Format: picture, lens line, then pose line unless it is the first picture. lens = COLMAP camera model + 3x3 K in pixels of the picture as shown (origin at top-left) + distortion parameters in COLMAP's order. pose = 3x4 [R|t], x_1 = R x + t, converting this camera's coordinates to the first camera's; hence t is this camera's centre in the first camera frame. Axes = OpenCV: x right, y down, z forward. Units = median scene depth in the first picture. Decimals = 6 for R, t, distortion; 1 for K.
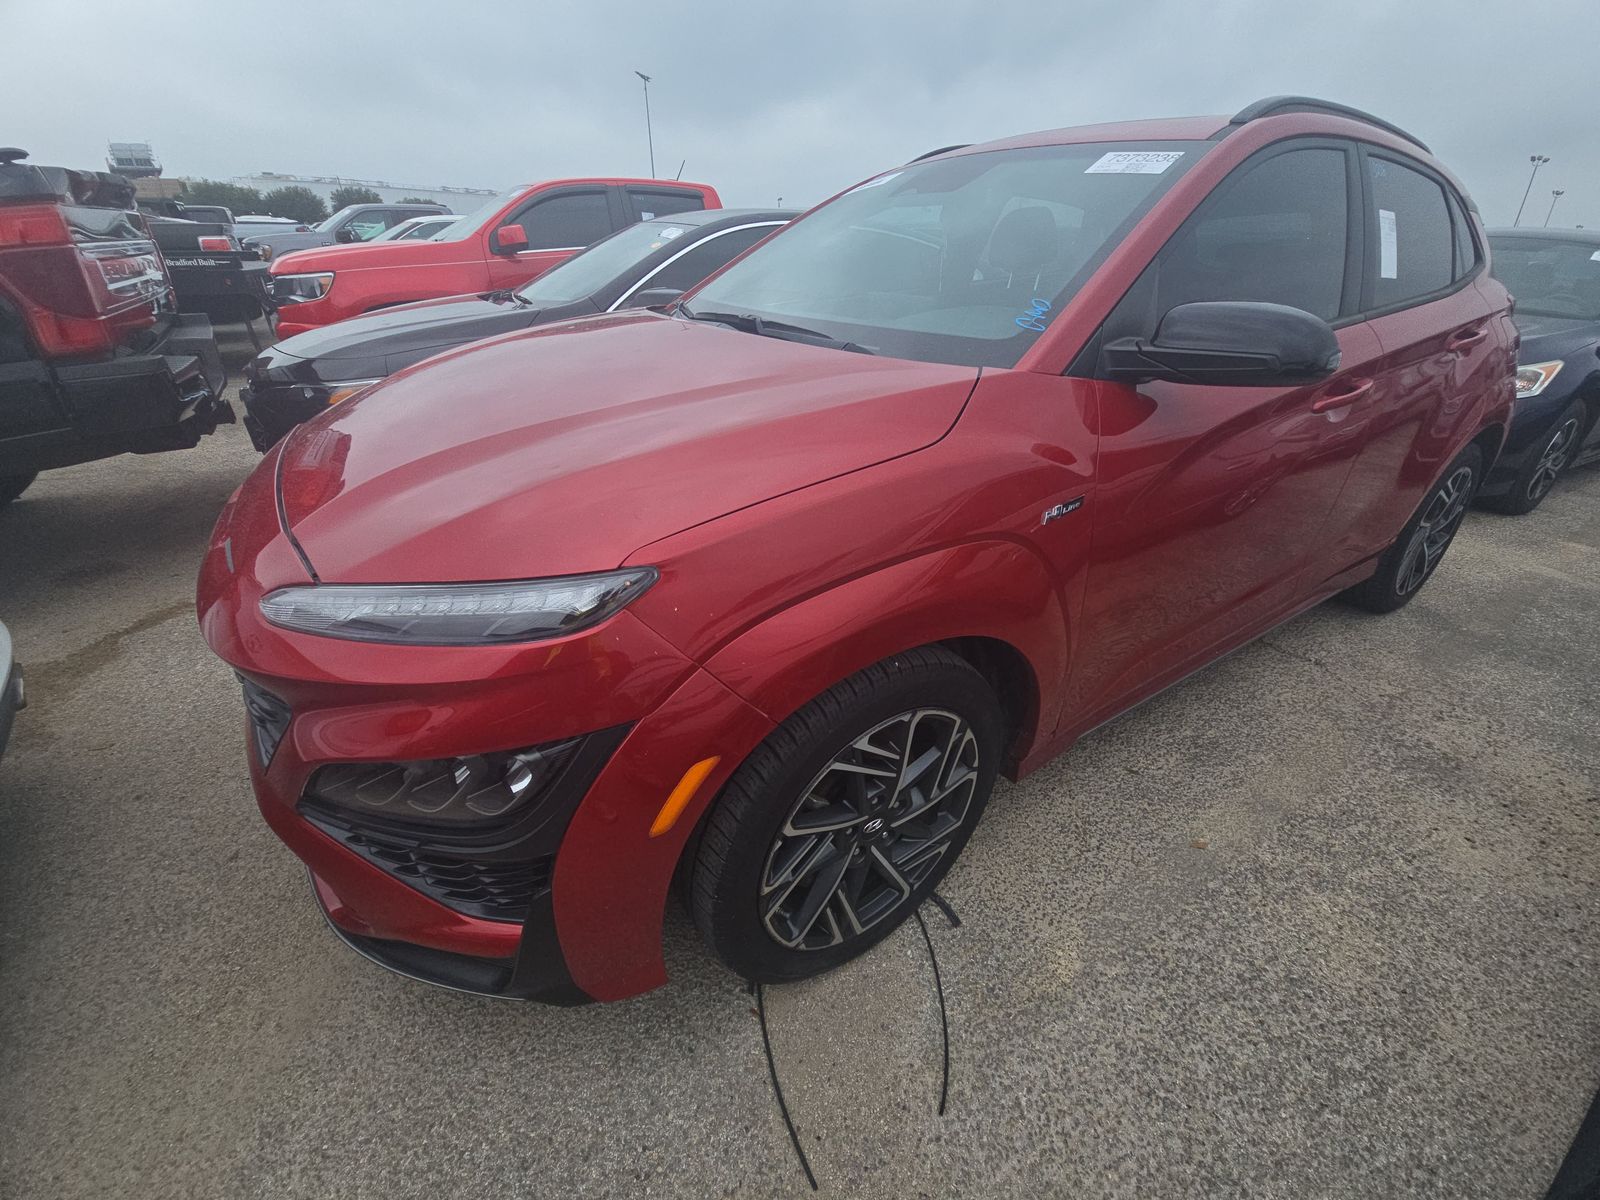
lens RADIAL K [[638.2, 0, 810.8], [0, 638.2, 601.3], [0, 0, 1]] dist [-0.000436, -0.000071]
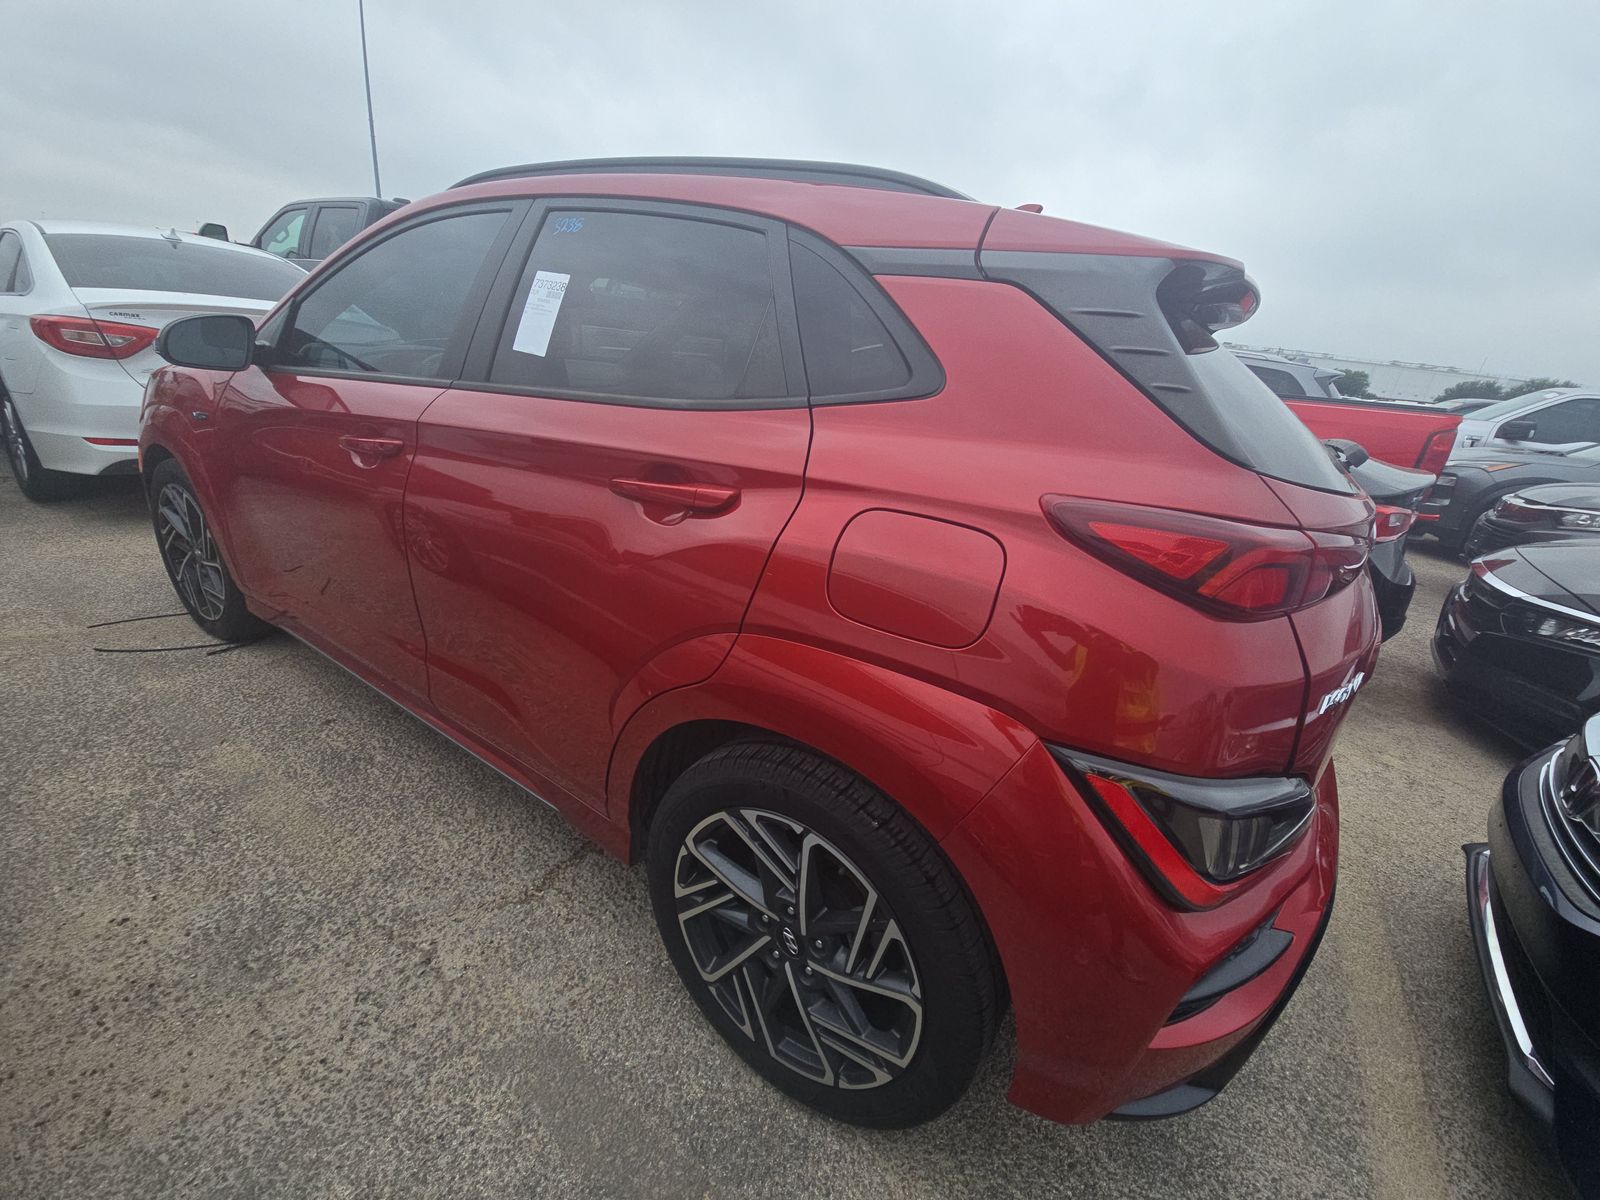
lens RADIAL K [[638.2, 0, 810.8], [0, 638.2, 601.3], [0, 0, 1]] dist [-0.000436, -0.000071]
pose [[0.392994, 0.371929, -0.840967, 1.660292], [-0.482593, 0.861900, 0.155665, -0.512548], [0.782726, 0.344669, 0.518212, 0.943973]]
